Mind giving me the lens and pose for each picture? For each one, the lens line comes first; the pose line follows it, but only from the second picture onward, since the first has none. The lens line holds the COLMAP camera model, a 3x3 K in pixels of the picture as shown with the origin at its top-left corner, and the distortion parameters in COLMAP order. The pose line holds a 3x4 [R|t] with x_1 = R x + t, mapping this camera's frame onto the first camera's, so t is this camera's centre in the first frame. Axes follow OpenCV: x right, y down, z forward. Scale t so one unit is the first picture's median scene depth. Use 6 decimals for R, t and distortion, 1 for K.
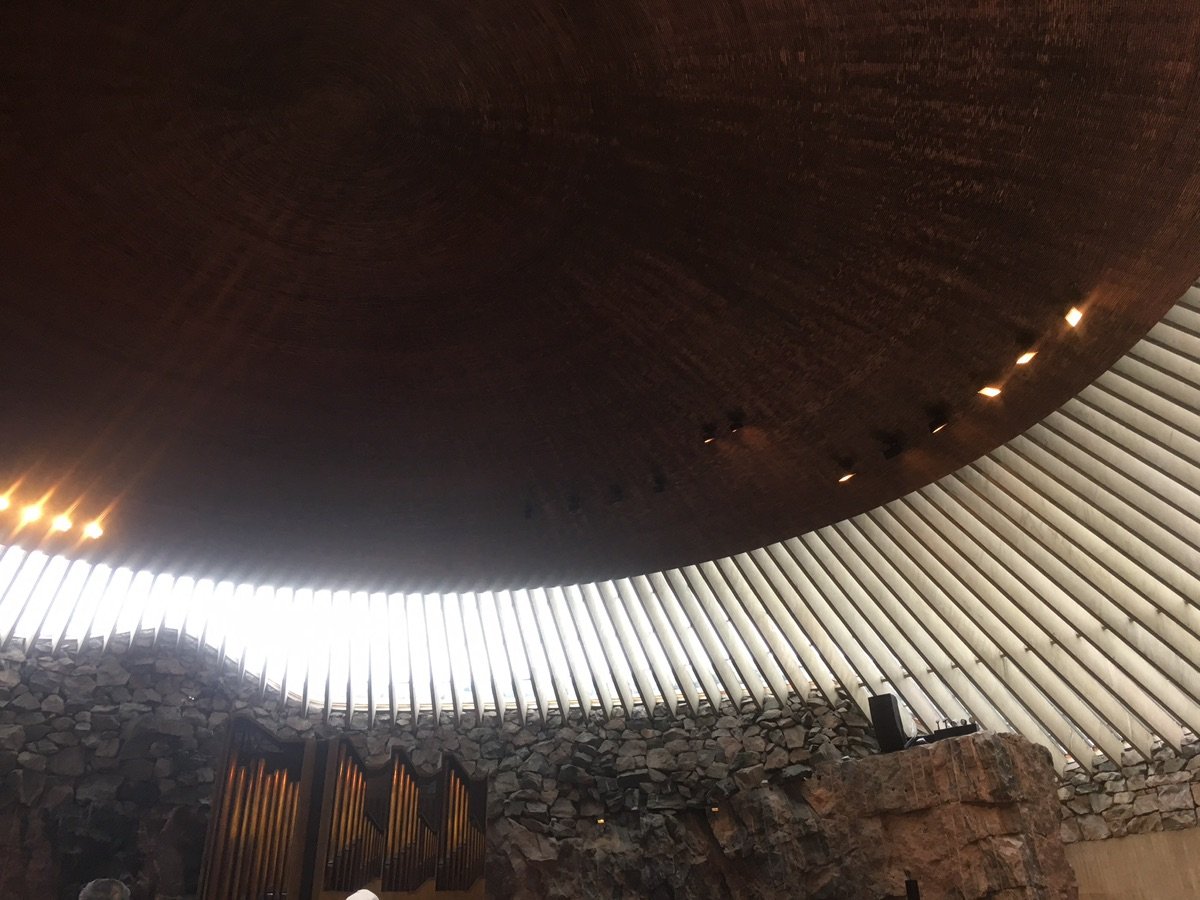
lens RADIAL K [[1014.3, 0, 598.4], [0, 1014.3, 448.2], [0, 0, 1]] dist [0.092552, -0.123462]
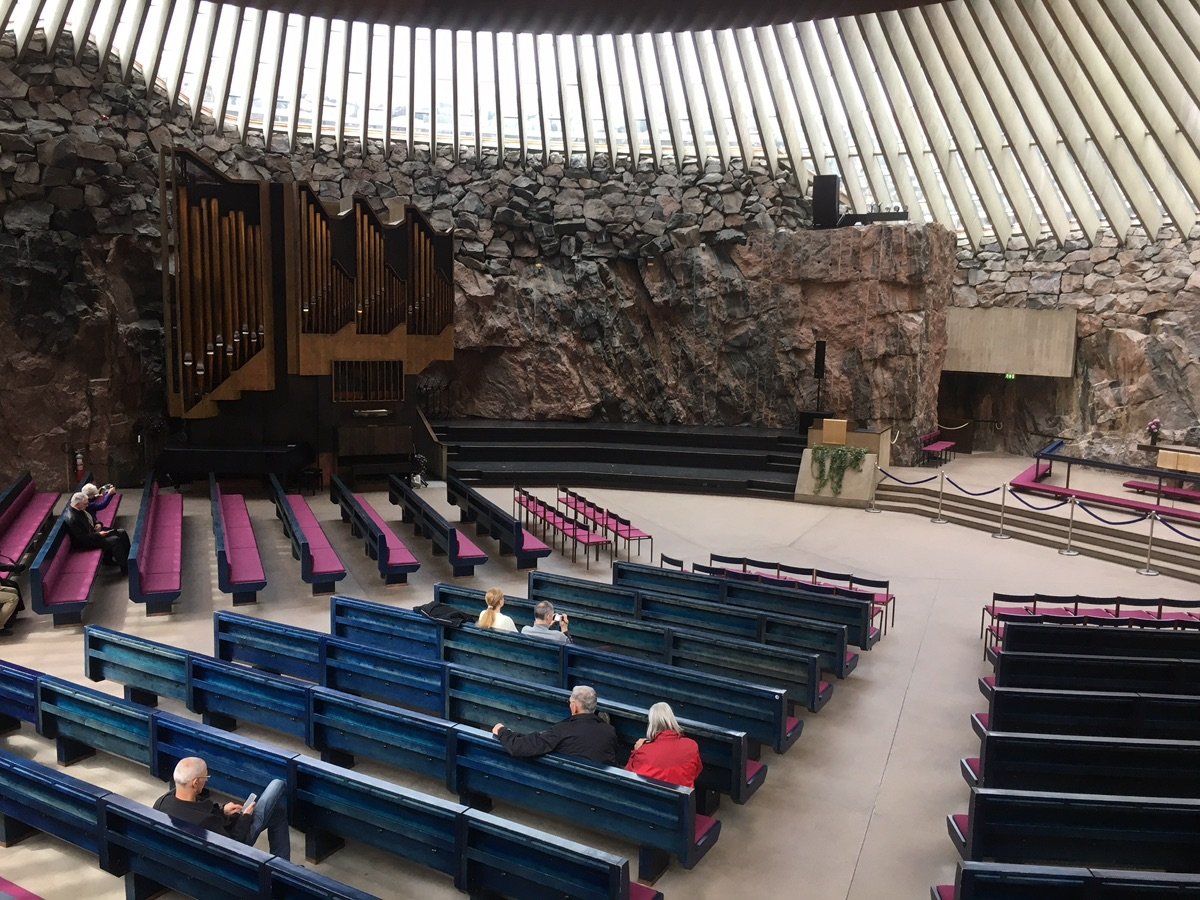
lens RADIAL K [[1020.4, 0, 596.8], [0, 1020.4, 447.1], [0, 0, 1]] dist [0.079142, -0.094664]
pose [[0.971213, 0.008157, 0.238073, -0.197324], [-0.147506, 0.805353, 0.574151, -0.101897], [-0.187049, -0.592740, 0.783372, 0.058069]]
